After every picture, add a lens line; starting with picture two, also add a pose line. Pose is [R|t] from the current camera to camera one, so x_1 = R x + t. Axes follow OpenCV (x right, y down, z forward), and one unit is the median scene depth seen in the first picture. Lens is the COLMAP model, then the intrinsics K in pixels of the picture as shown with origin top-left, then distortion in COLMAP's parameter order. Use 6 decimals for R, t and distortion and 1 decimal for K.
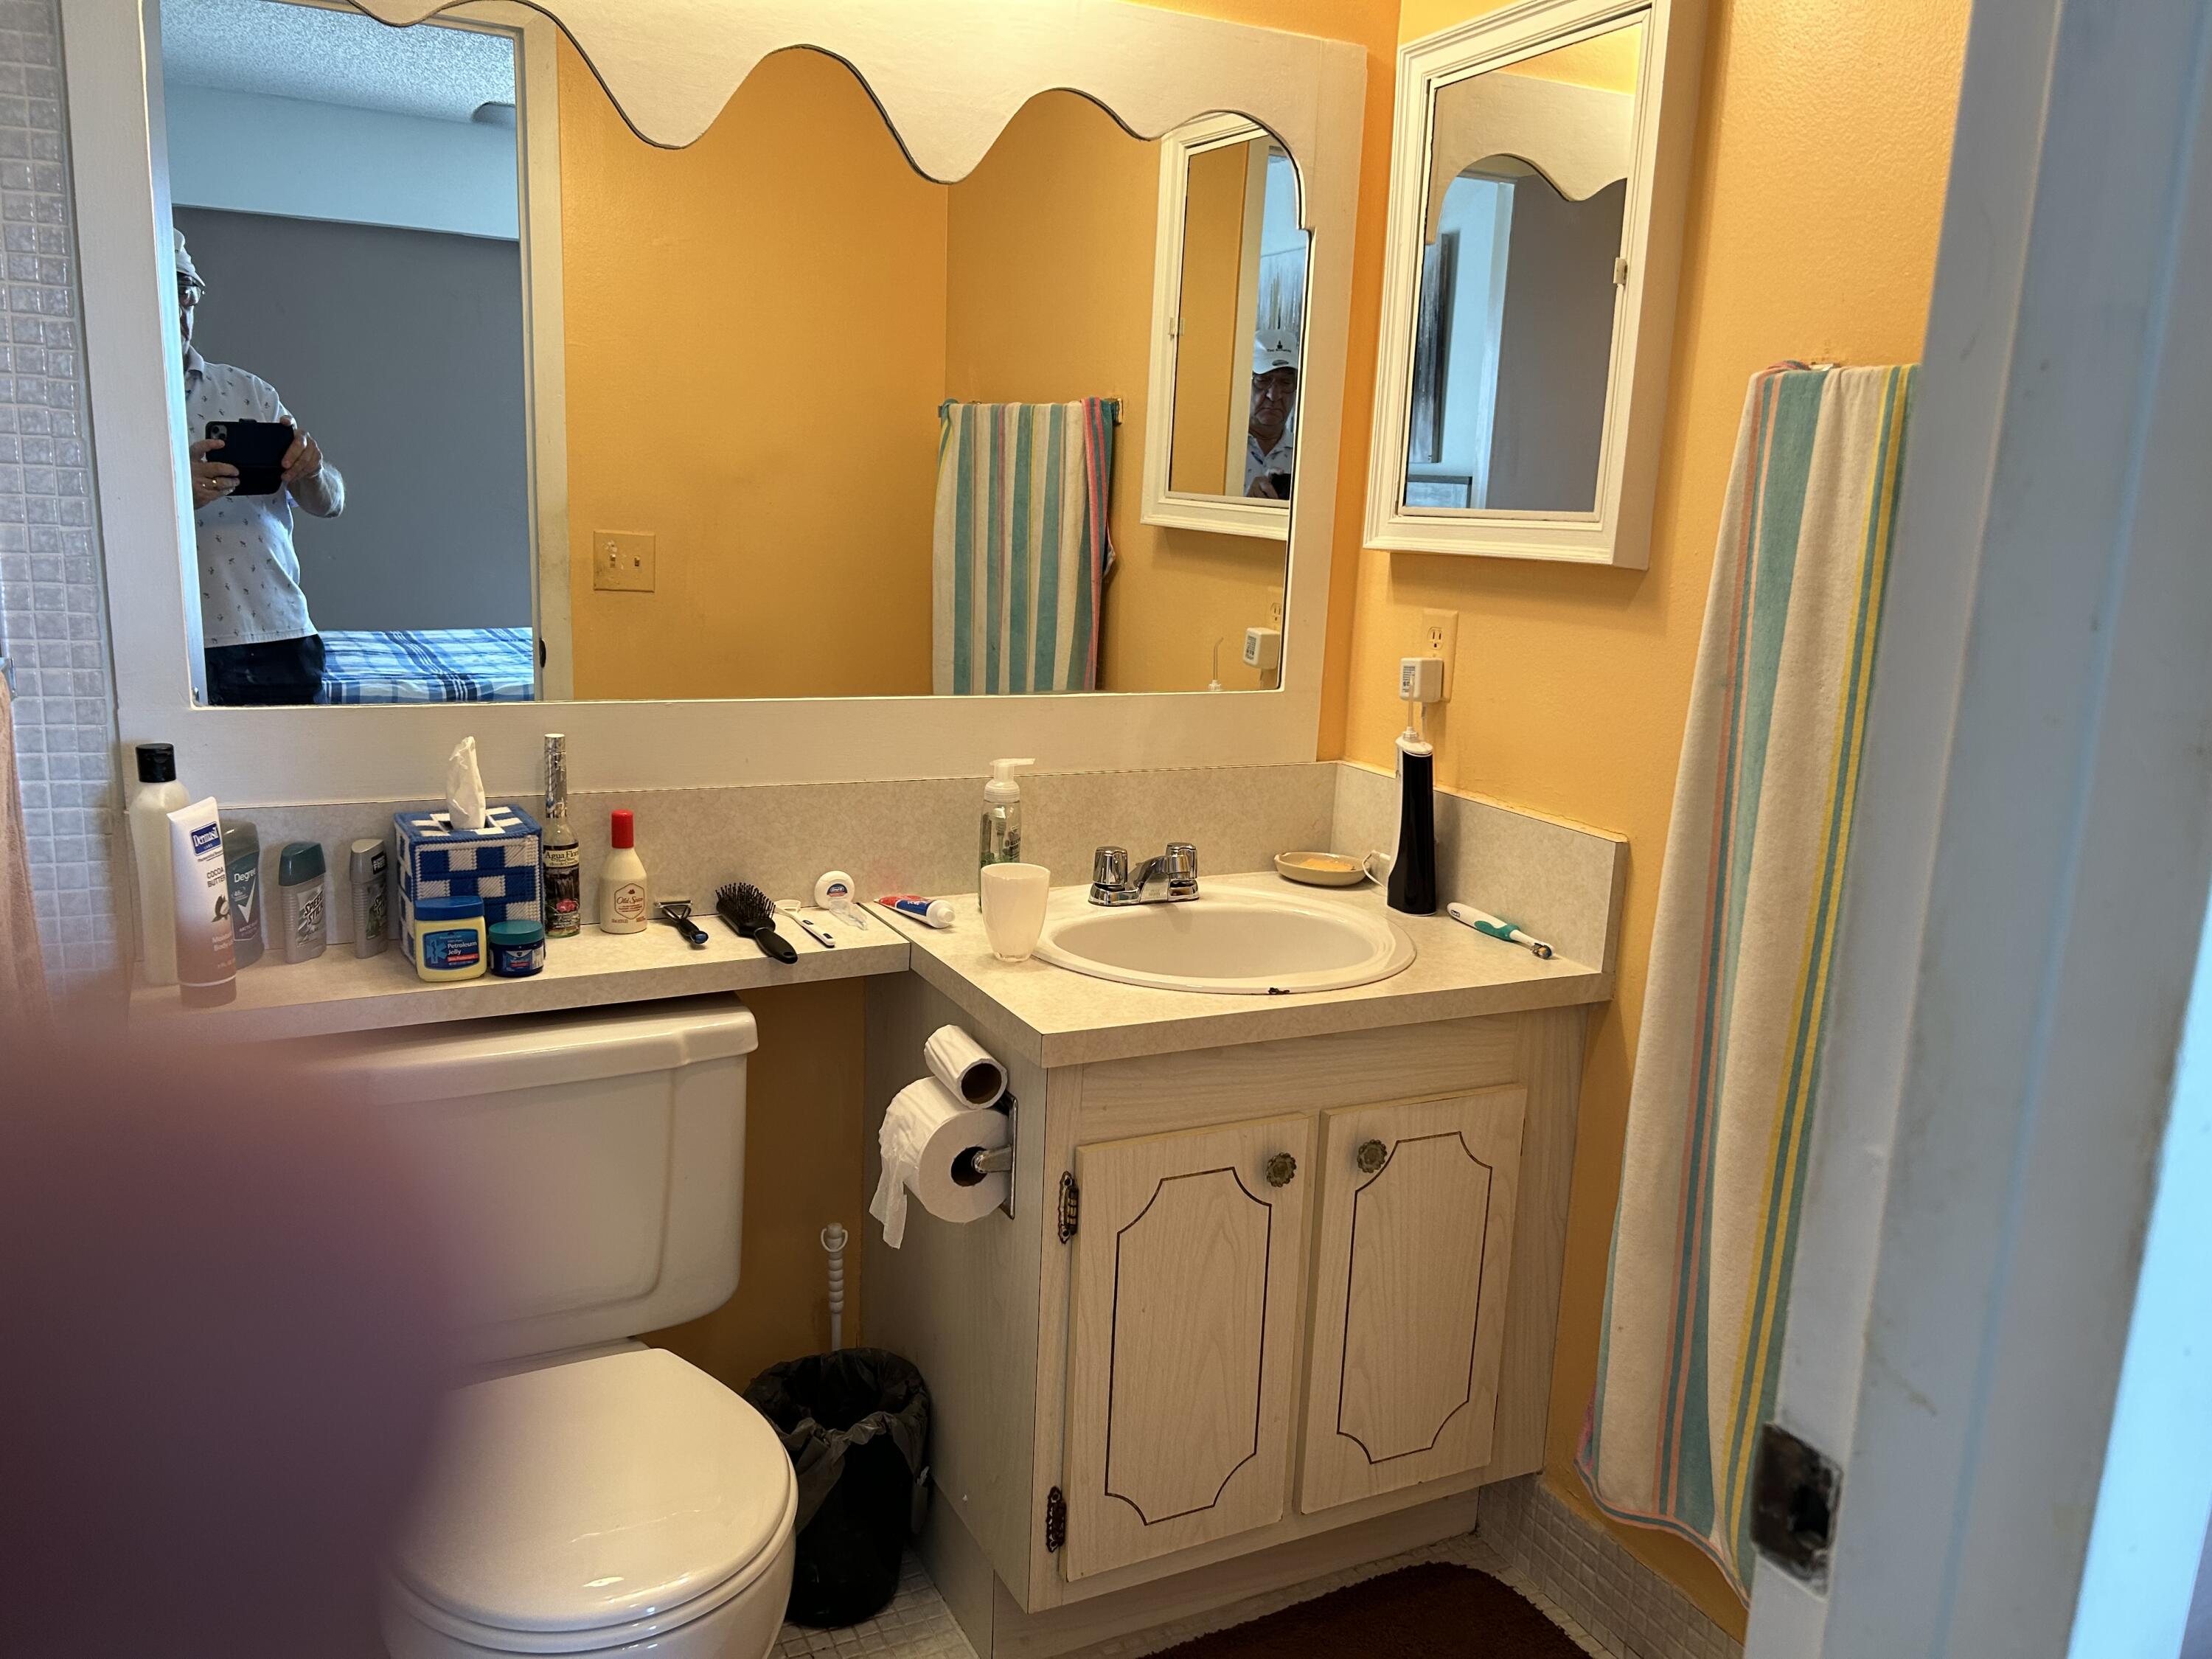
lens RADIAL K [[1676.7, 0, 1108.4], [0, 1676.7, 831.5], [0, 0, 1]] dist [0.015212, -0.003966]
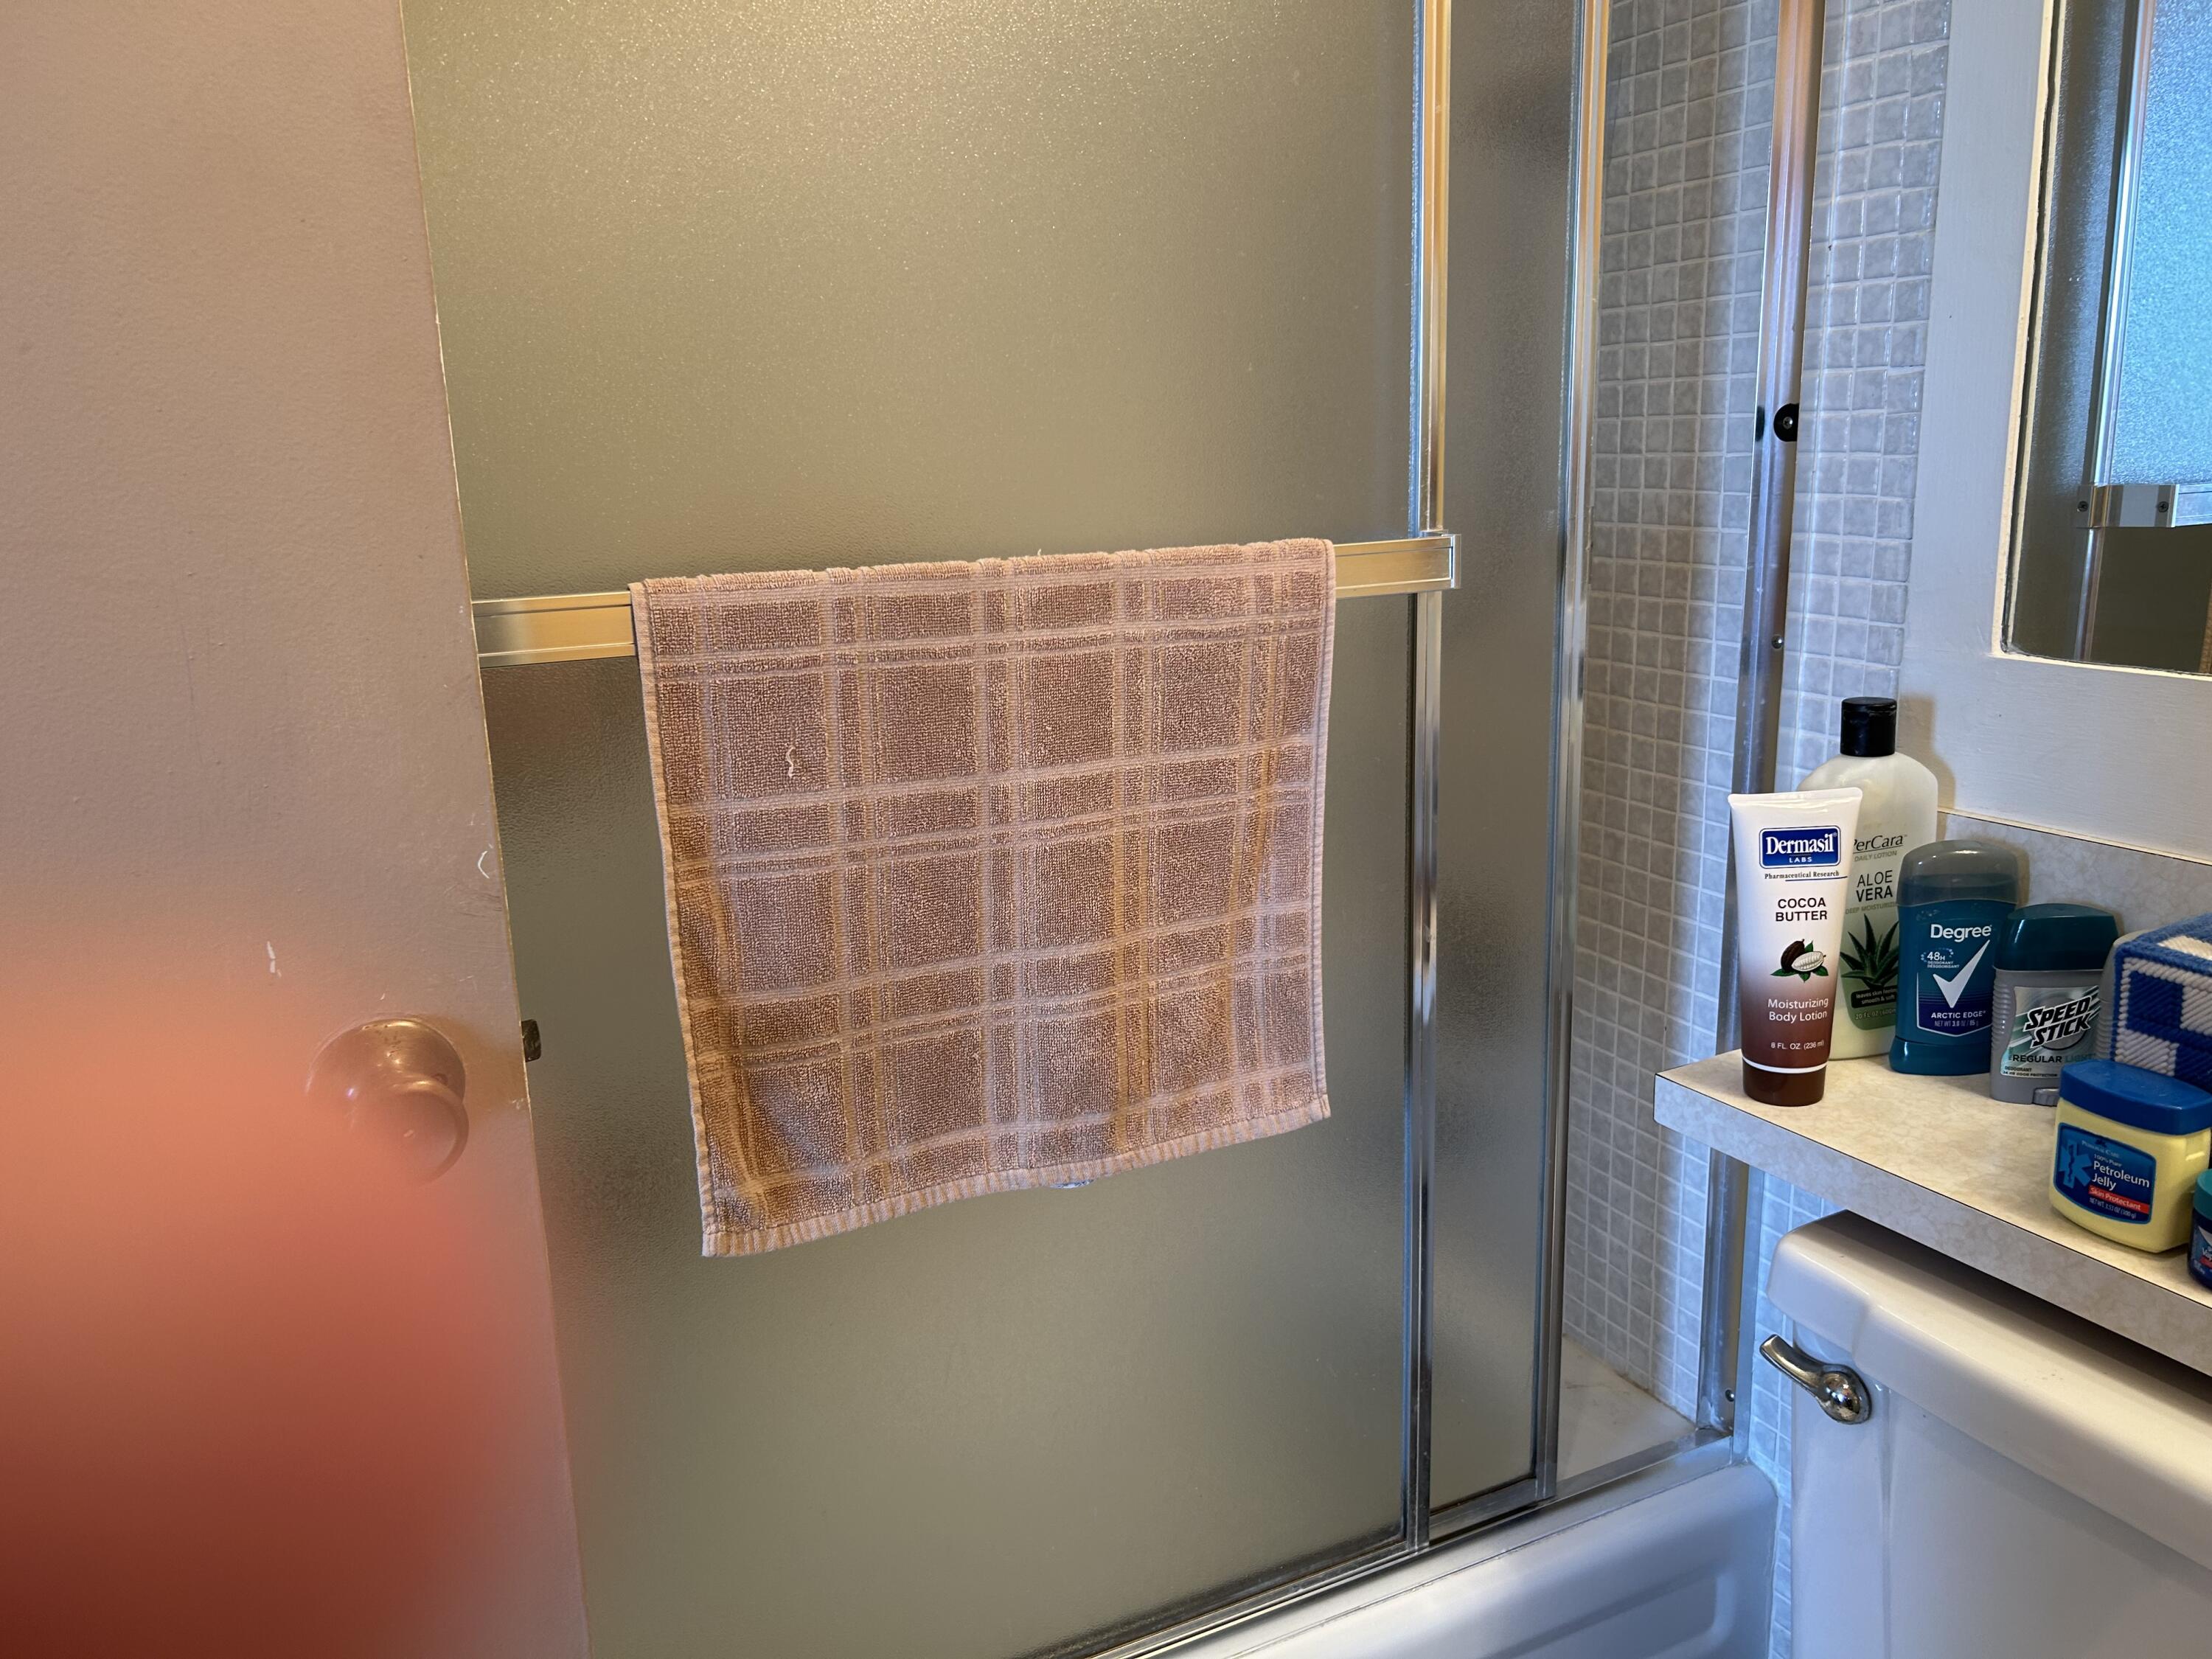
lens RADIAL K [[1676.7, 0, 1107.2], [0, 1676.7, 835.3], [0, 0, 1]] dist [0.015212, -0.003966]
pose [[-0.012992, 0.186249, -0.982417, 0.083821], [-0.174077, 0.967075, 0.185643, -0.068802], [0.984646, 0.173427, 0.019858, 0.697044]]
